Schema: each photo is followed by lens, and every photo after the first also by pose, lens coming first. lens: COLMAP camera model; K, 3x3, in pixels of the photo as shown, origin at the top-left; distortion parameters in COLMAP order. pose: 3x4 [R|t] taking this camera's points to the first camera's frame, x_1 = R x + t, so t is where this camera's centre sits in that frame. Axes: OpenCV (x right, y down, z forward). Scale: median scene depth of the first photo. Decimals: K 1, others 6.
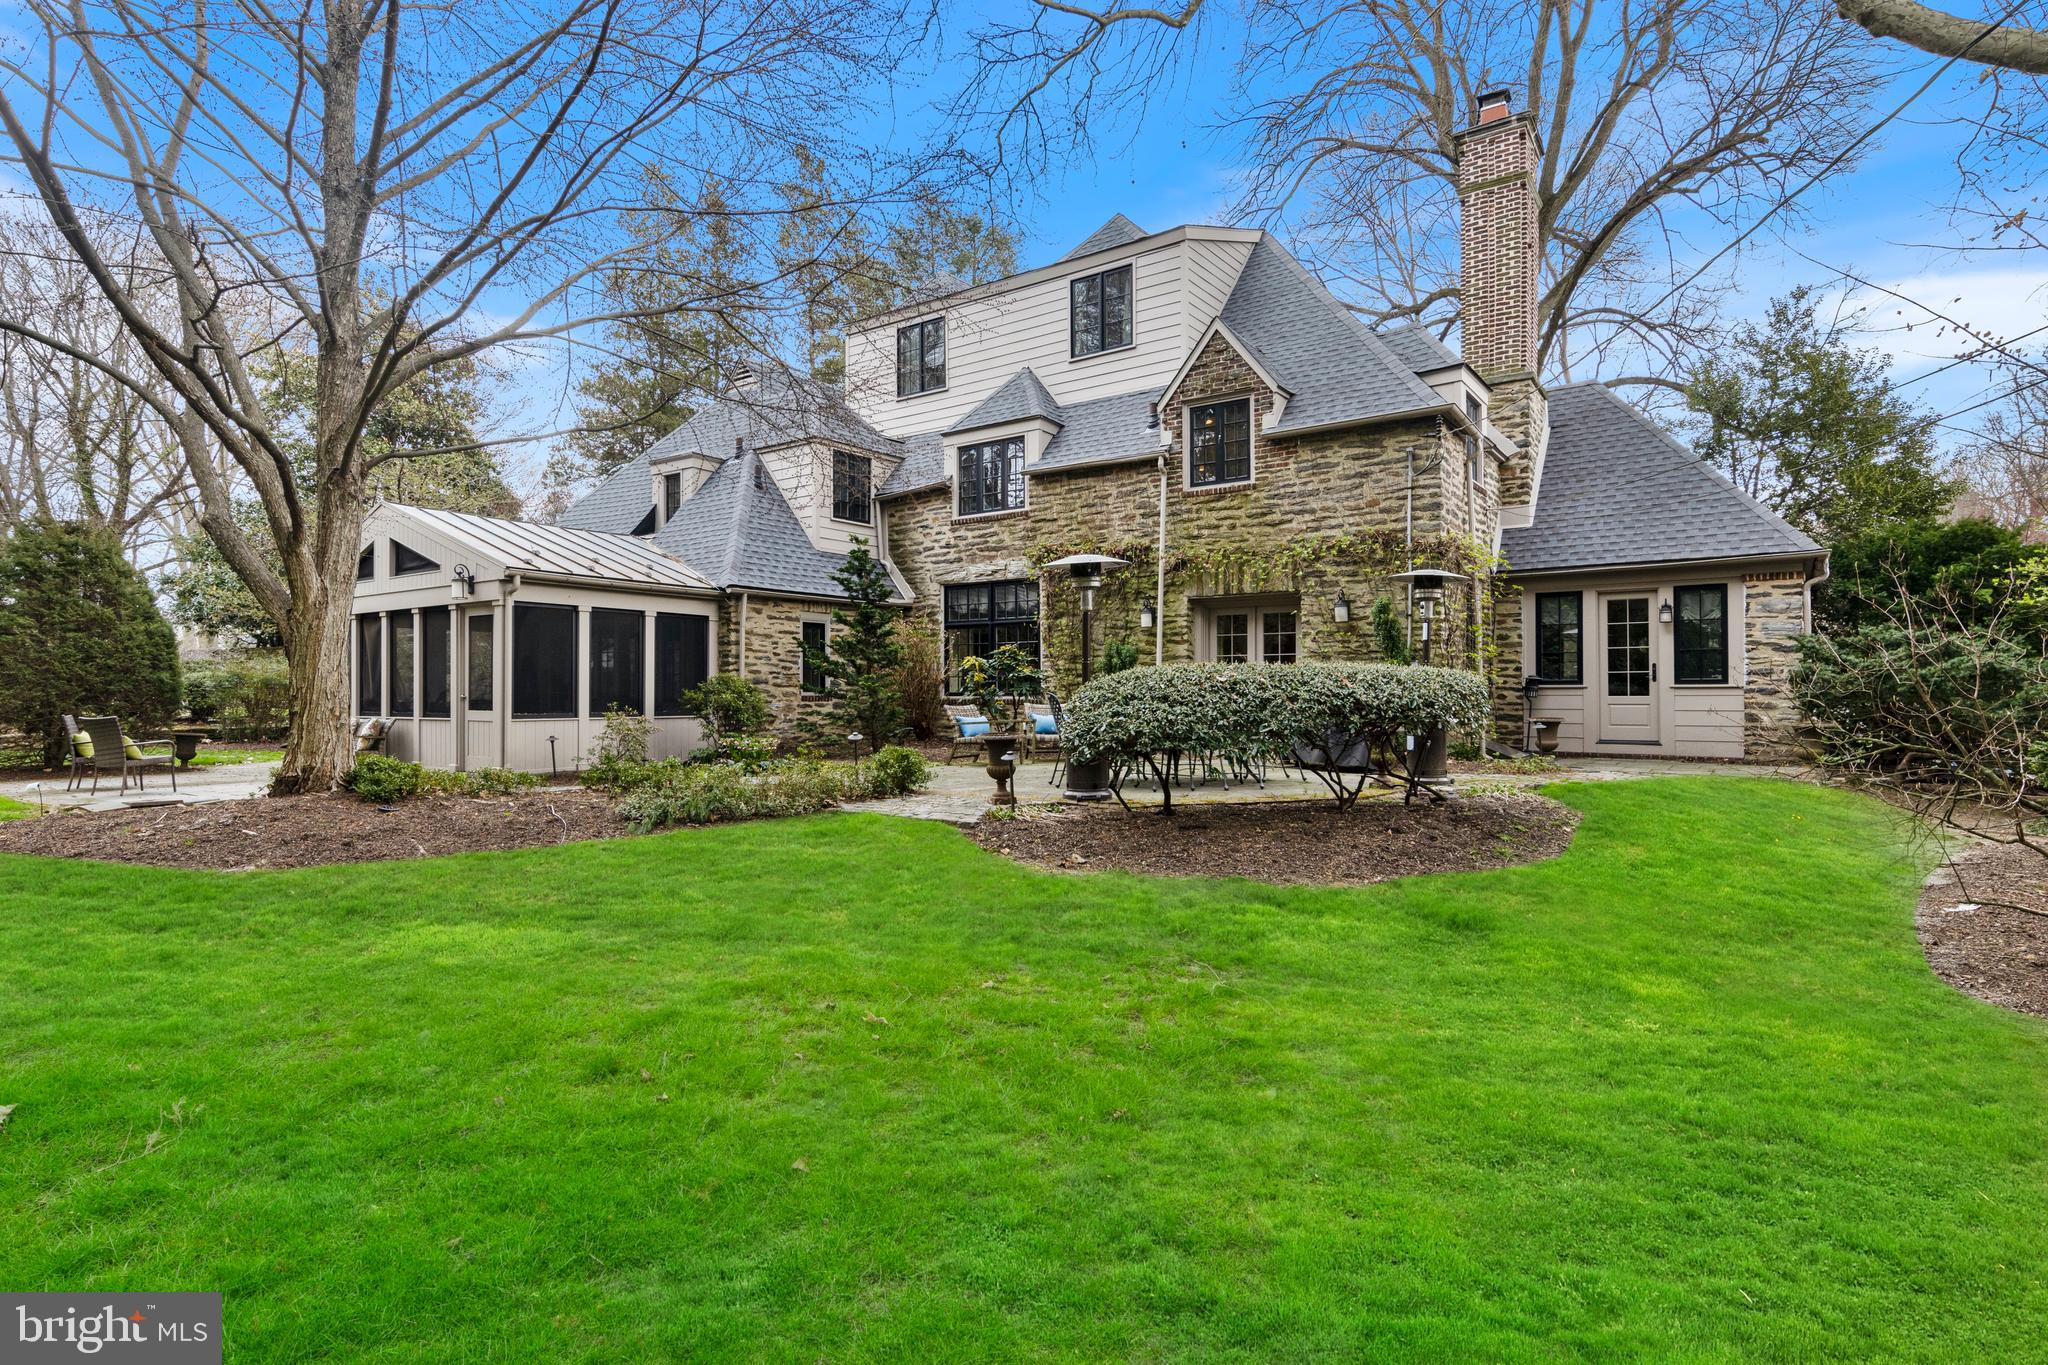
lens RADIAL K [[1043.2, 0, 1021.2], [0, 1043.2, 684.9], [0, 0, 1]] dist [0.002908, 0.000118]
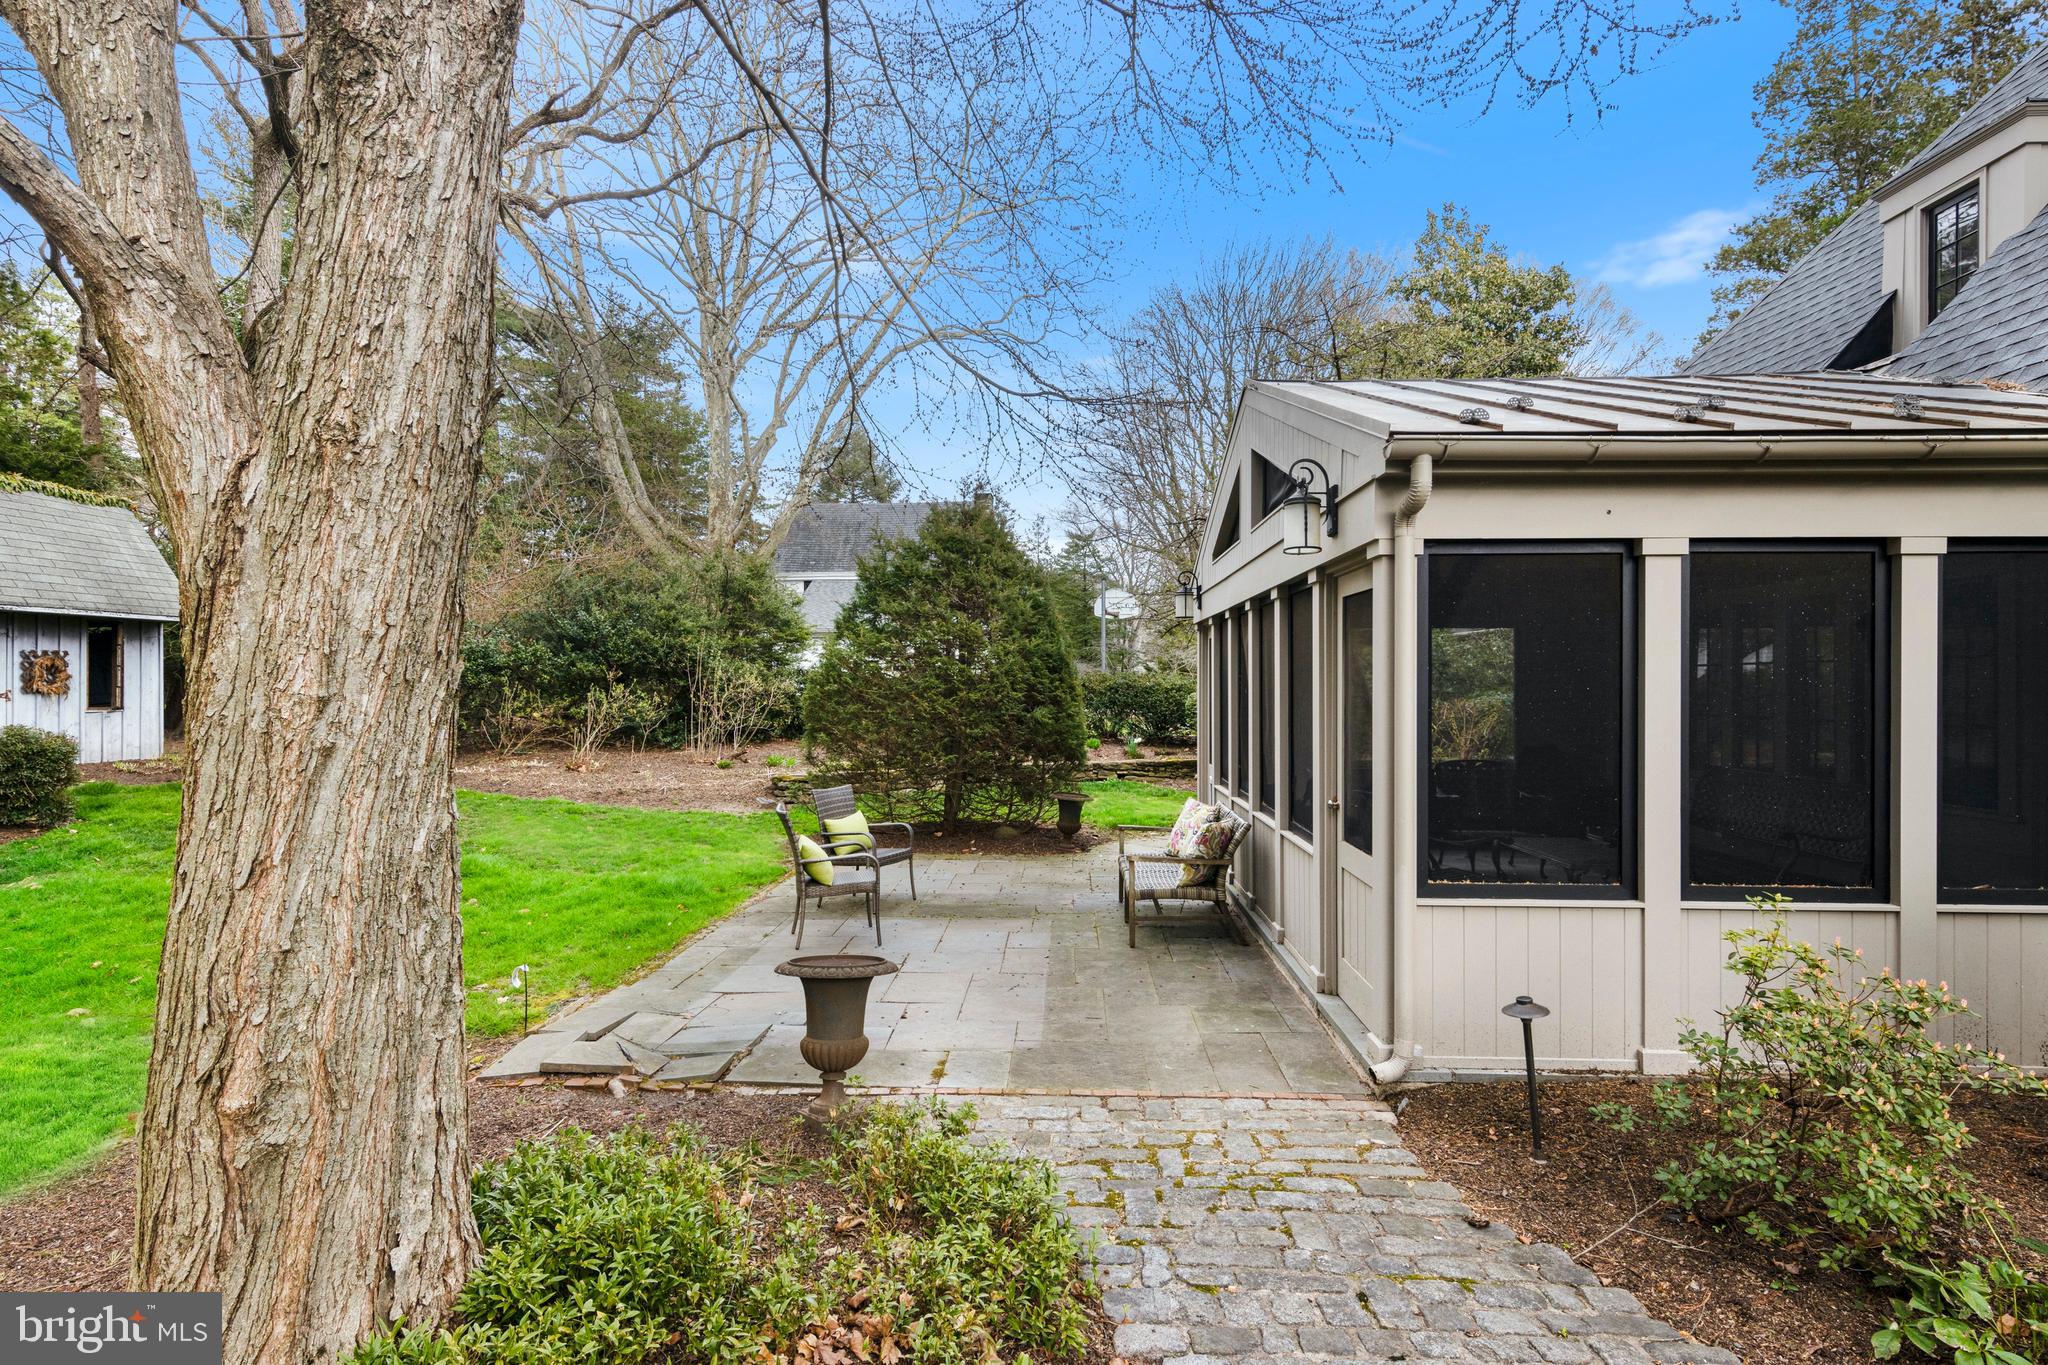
lens RADIAL K [[1043.2, 0, 1021.2], [0, 1043.2, 684.9], [0, 0, 1]] dist [0.002908, 0.000118]
pose [[0.542384, 0.001723, -0.840129, -0.254631], [0.007282, 0.999951, 0.006752, -0.034912], [0.840099, -0.009780, 0.542345, 0.653198]]
